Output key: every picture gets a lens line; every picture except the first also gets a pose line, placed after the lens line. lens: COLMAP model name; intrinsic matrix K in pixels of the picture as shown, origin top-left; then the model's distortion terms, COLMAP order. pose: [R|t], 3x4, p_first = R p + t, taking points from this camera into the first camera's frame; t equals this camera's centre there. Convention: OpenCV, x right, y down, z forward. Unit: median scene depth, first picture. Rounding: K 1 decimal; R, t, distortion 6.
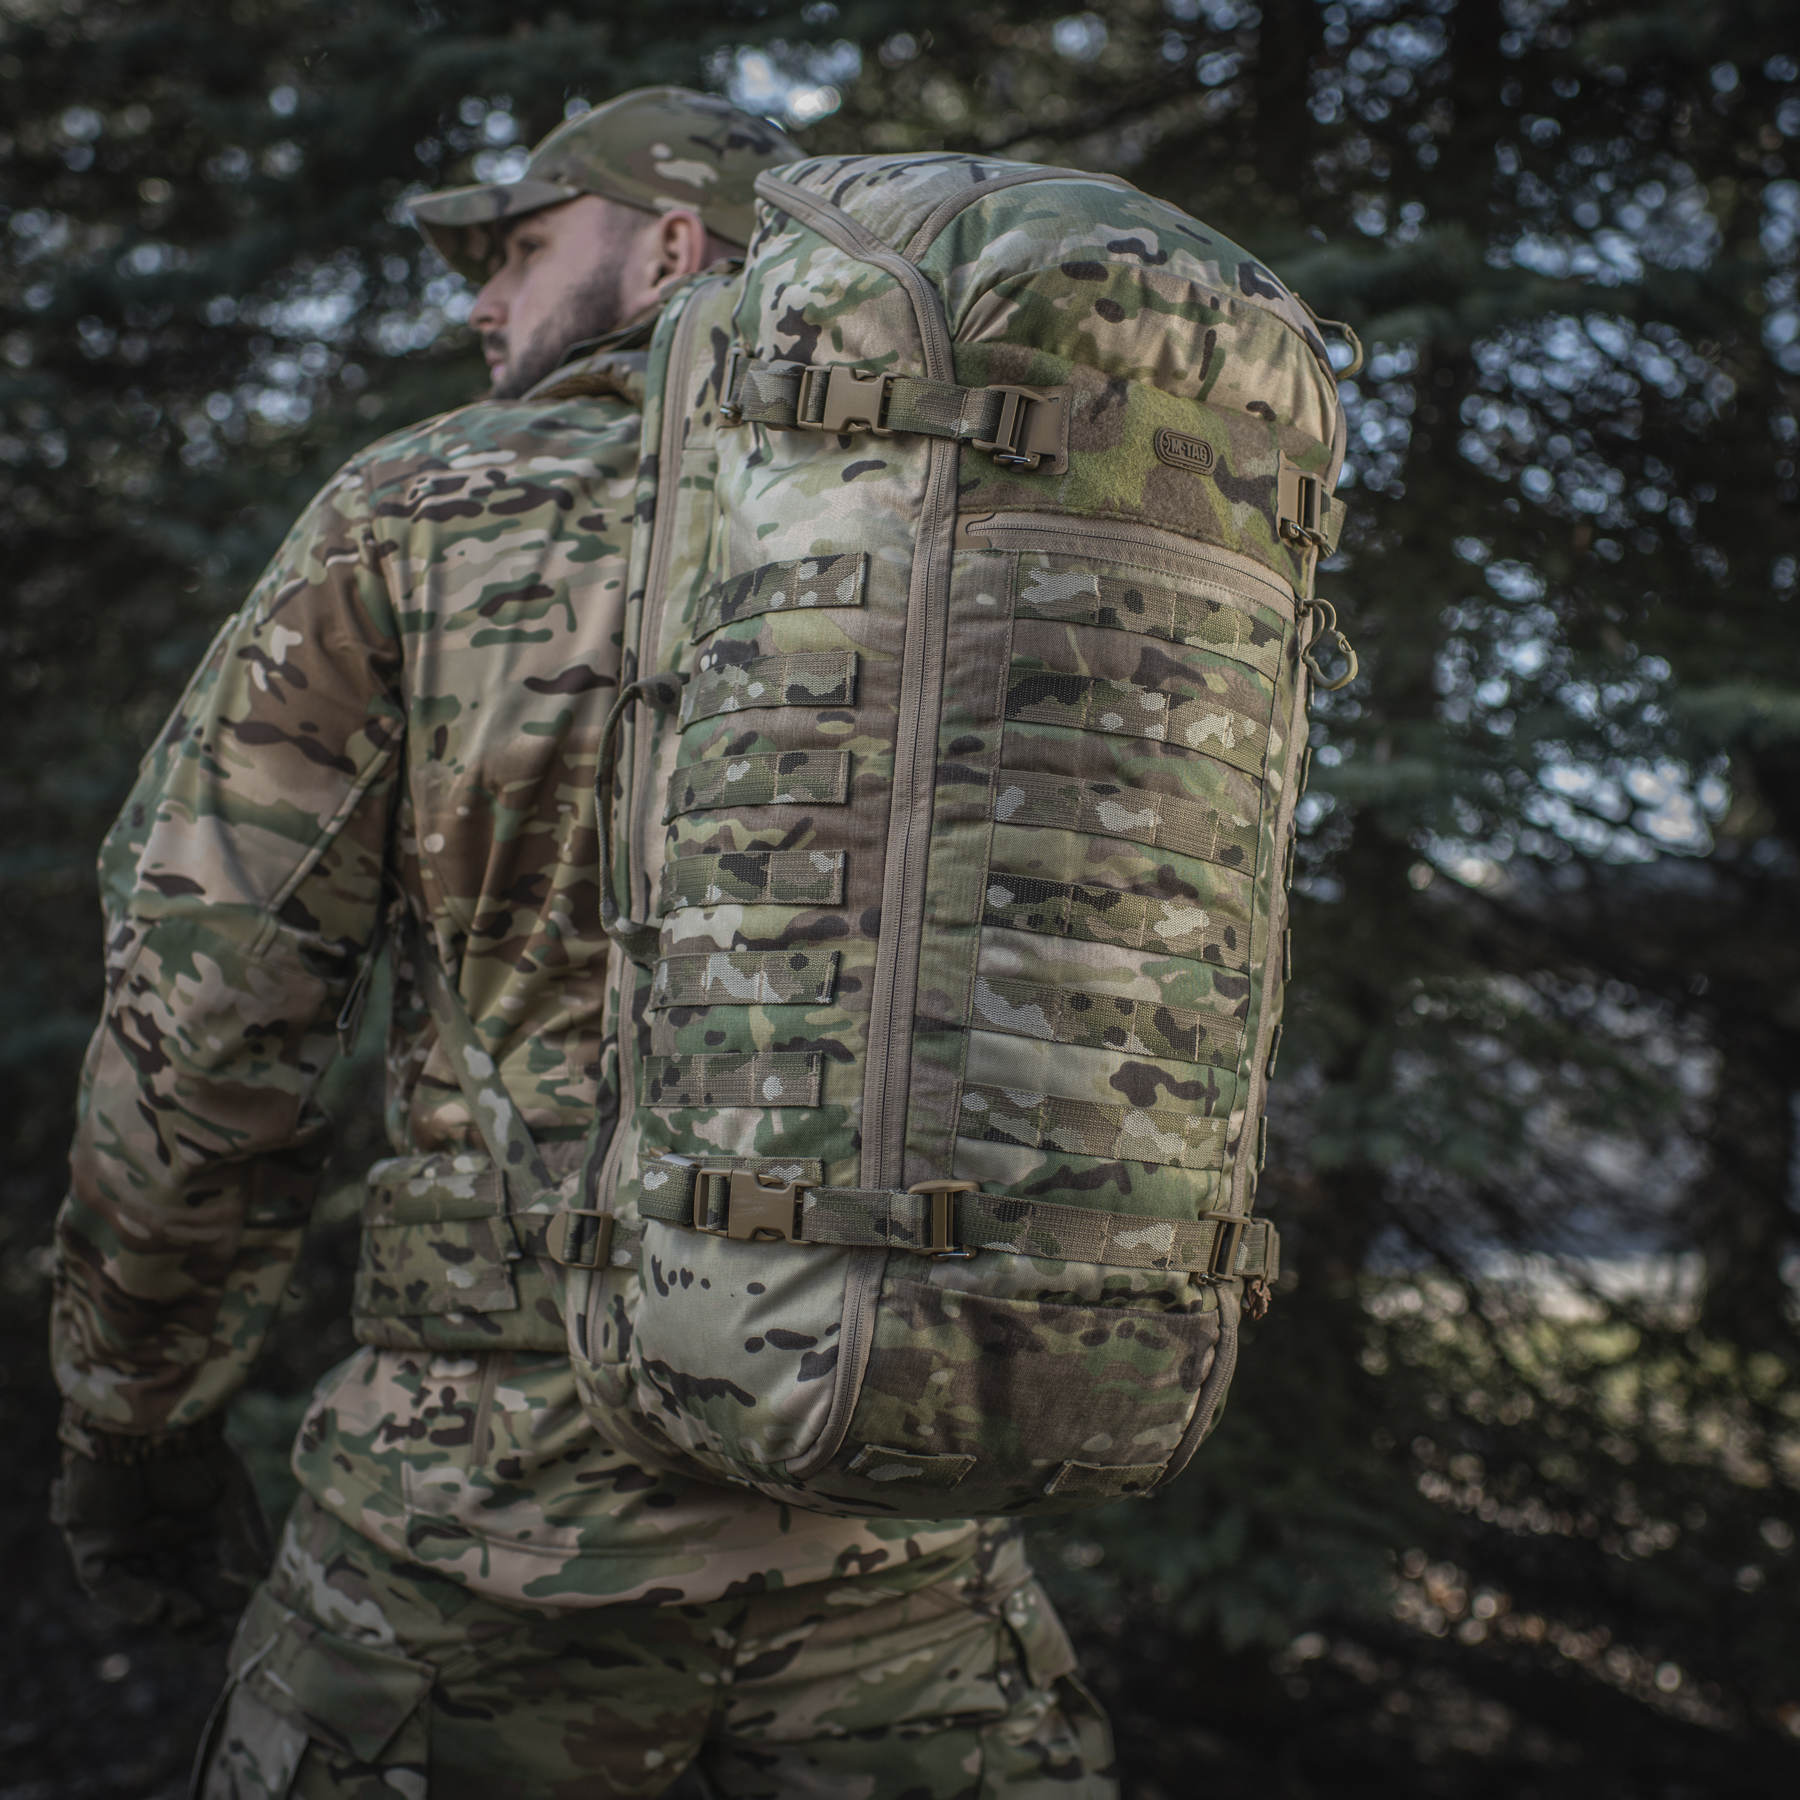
lens RADIAL K [[2822.7, 0, 900.0], [0, 2822.7, 900.0], [0, 0, 1]] dist [-0.113317, -0.038543]
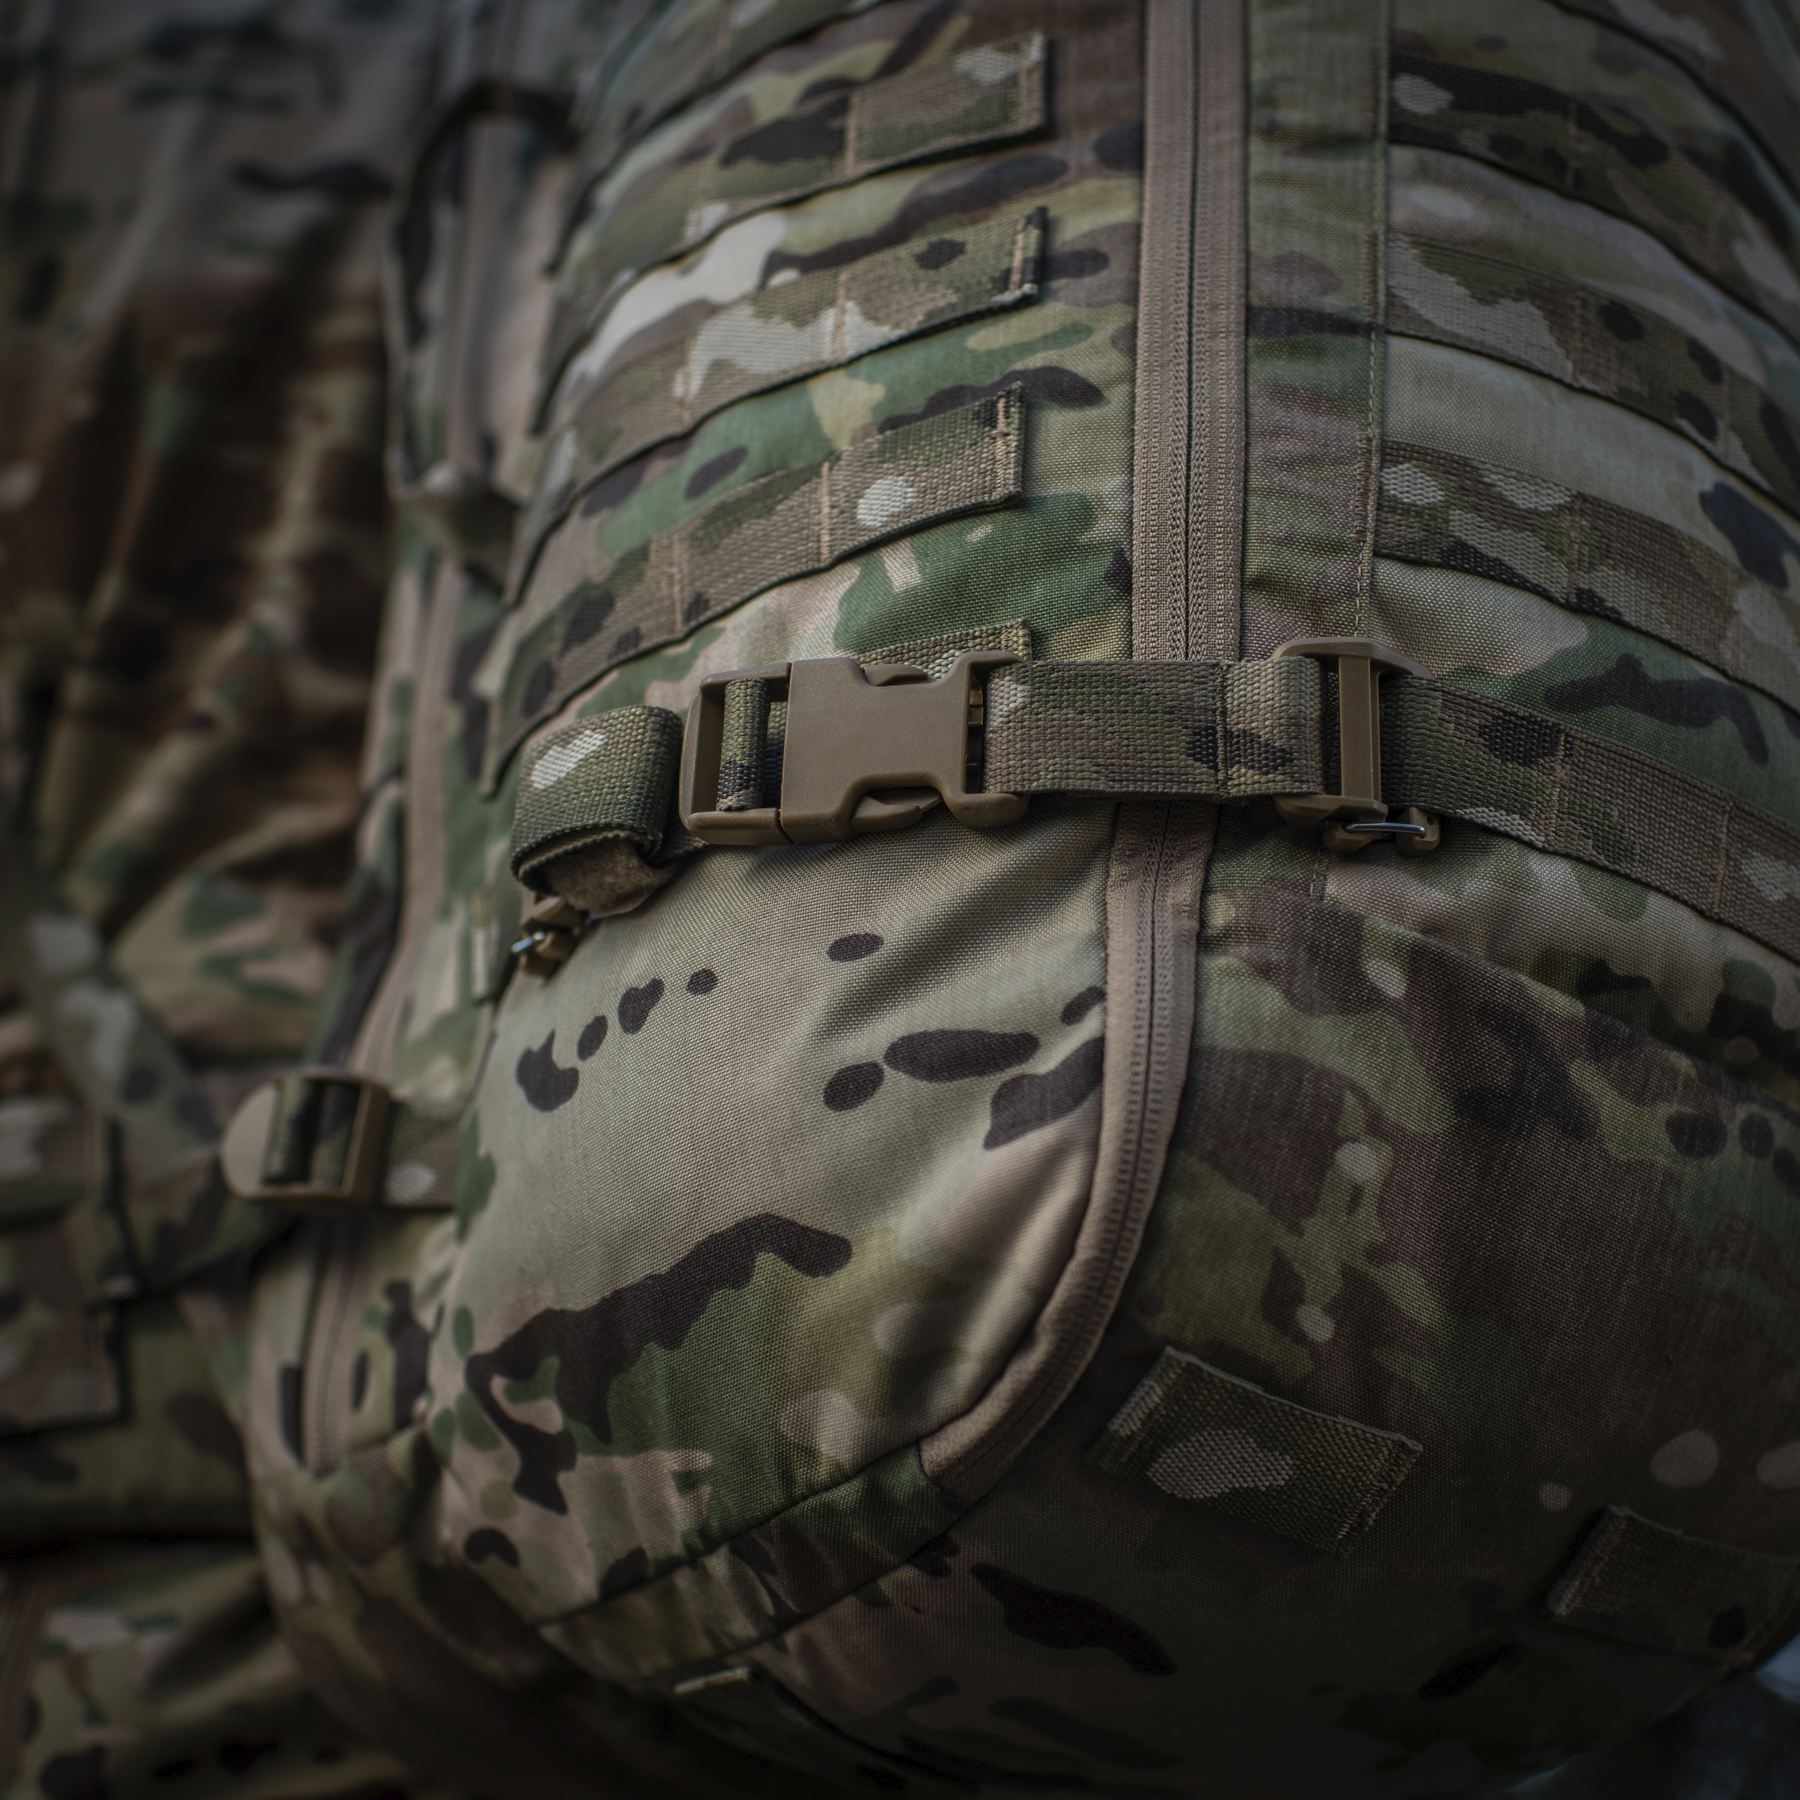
lens RADIAL K [[3141.3, 0, 1039.5], [0, 3141.3, 996.4], [0, 0, 1]] dist [-0.084989, -0.053123]
pose [[0.982829, 0.037408, 0.180685, -0.099030], [0.025325, 0.942619, -0.332908, 0.274976], [-0.182771, 0.331767, 0.925487, 0.592058]]
